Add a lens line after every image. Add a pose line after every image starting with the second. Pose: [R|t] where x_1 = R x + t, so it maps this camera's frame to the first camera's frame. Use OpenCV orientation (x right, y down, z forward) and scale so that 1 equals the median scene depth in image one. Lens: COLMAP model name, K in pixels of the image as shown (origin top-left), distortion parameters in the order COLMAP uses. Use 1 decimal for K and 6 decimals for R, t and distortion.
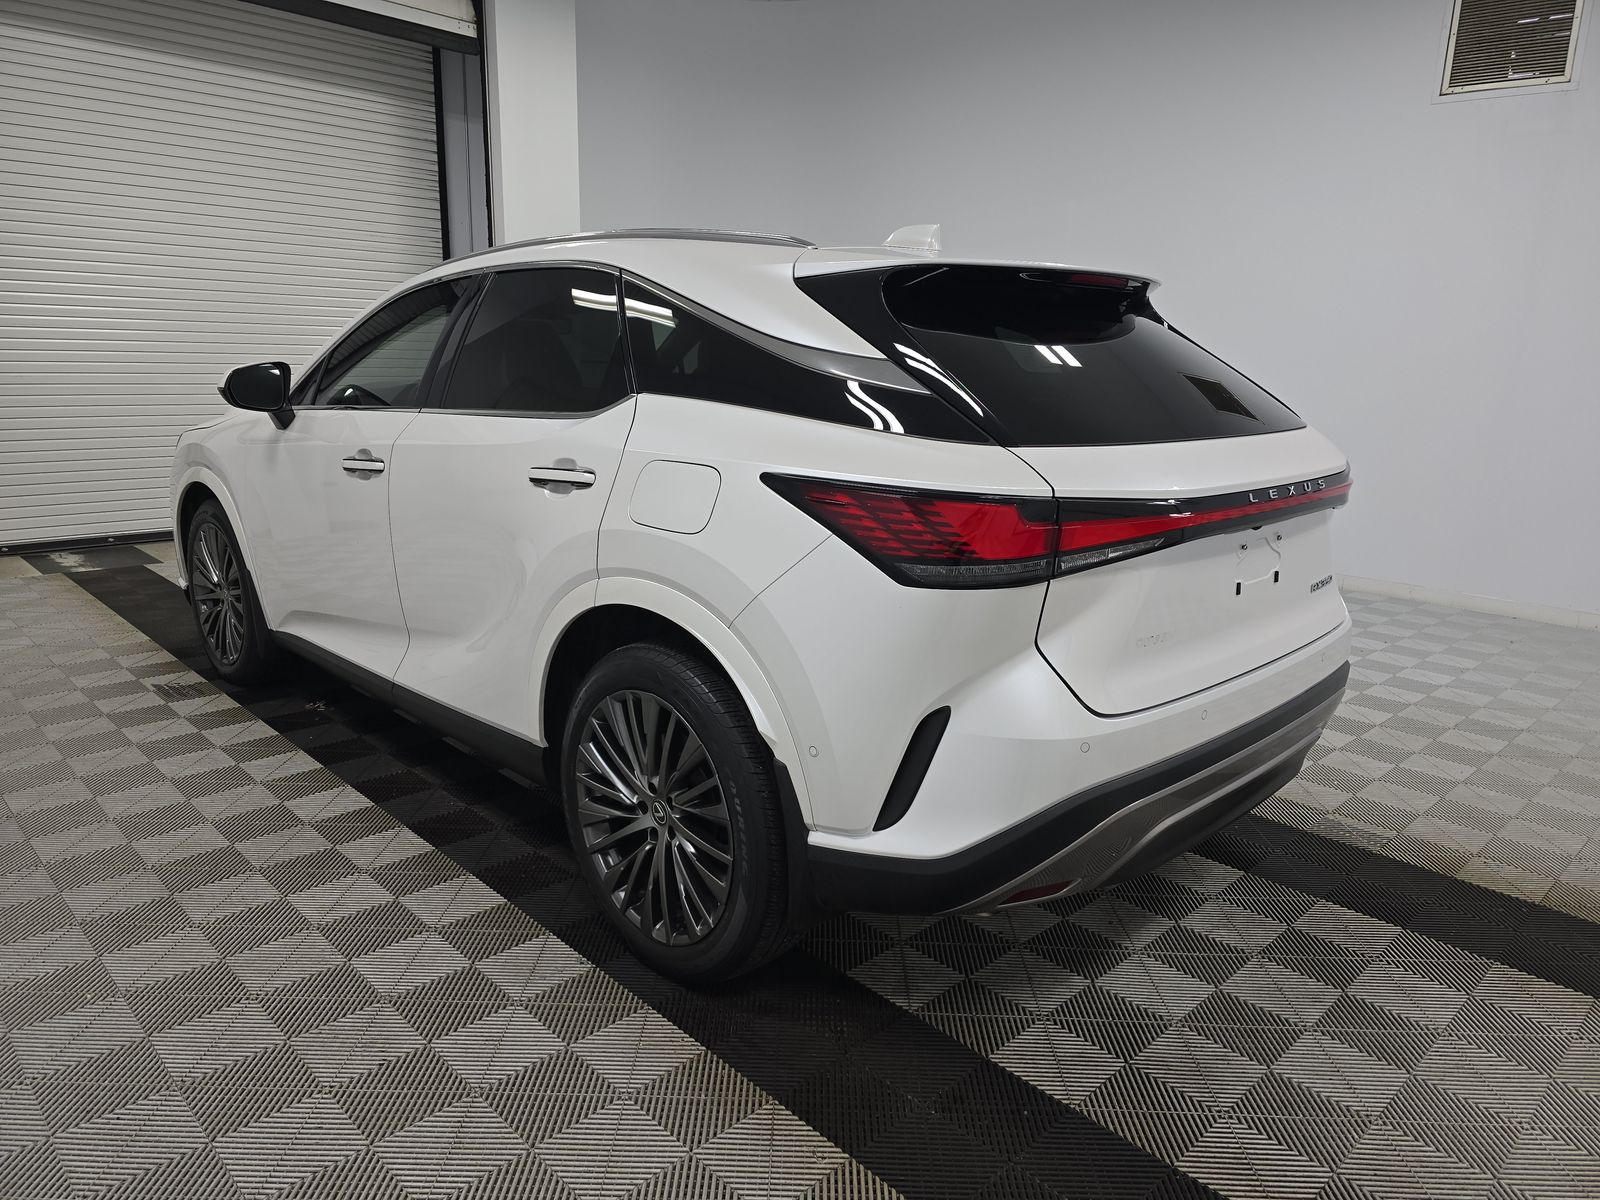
lens RADIAL K [[1073.3, 0, 804.3], [0, 1073.3, 605.4], [0, 0, 1]] dist [0.036715, -0.022094]
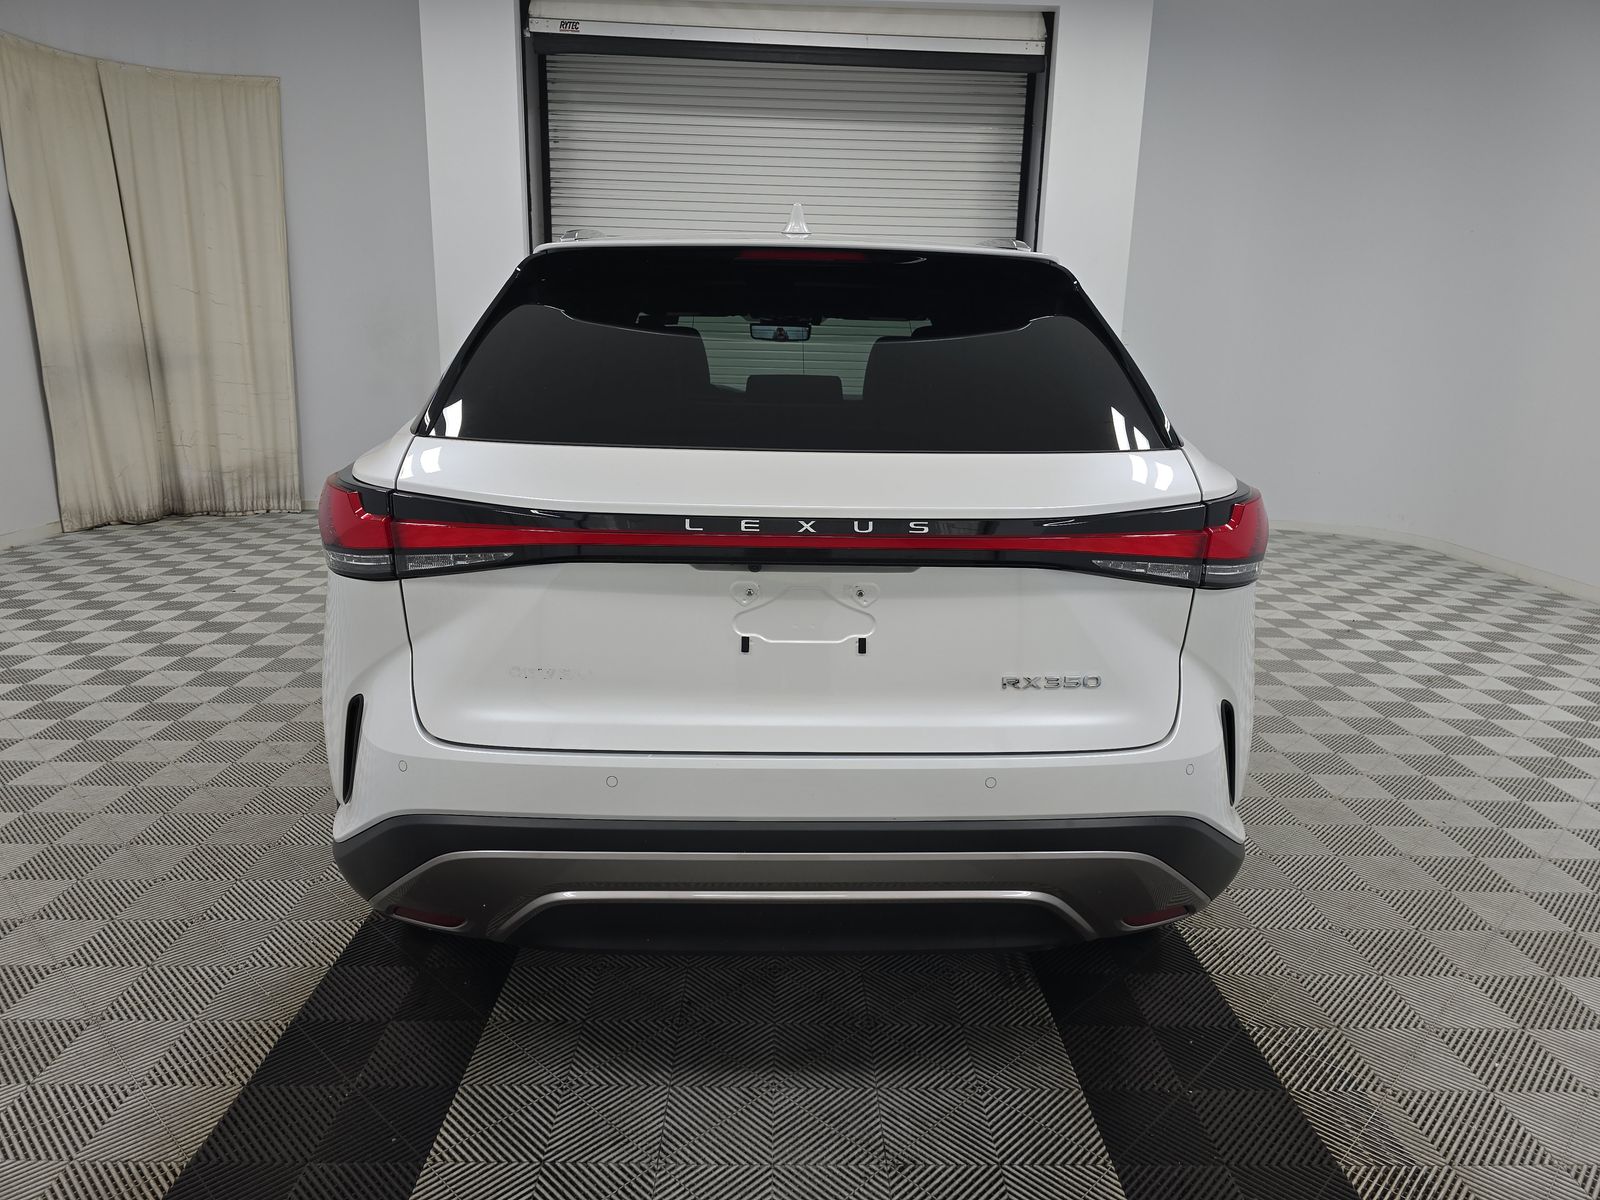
lens RADIAL K [[1073.3, 0, 804.5], [0, 1073.3, 603.7], [0, 0, 1]] dist [0.036715, -0.022094]
pose [[0.727085, 0.147634, -0.670486, 0.738186], [-0.160441, 0.986102, 0.043145, -0.065693], [0.667537, 0.076204, 0.740667, 0.358954]]
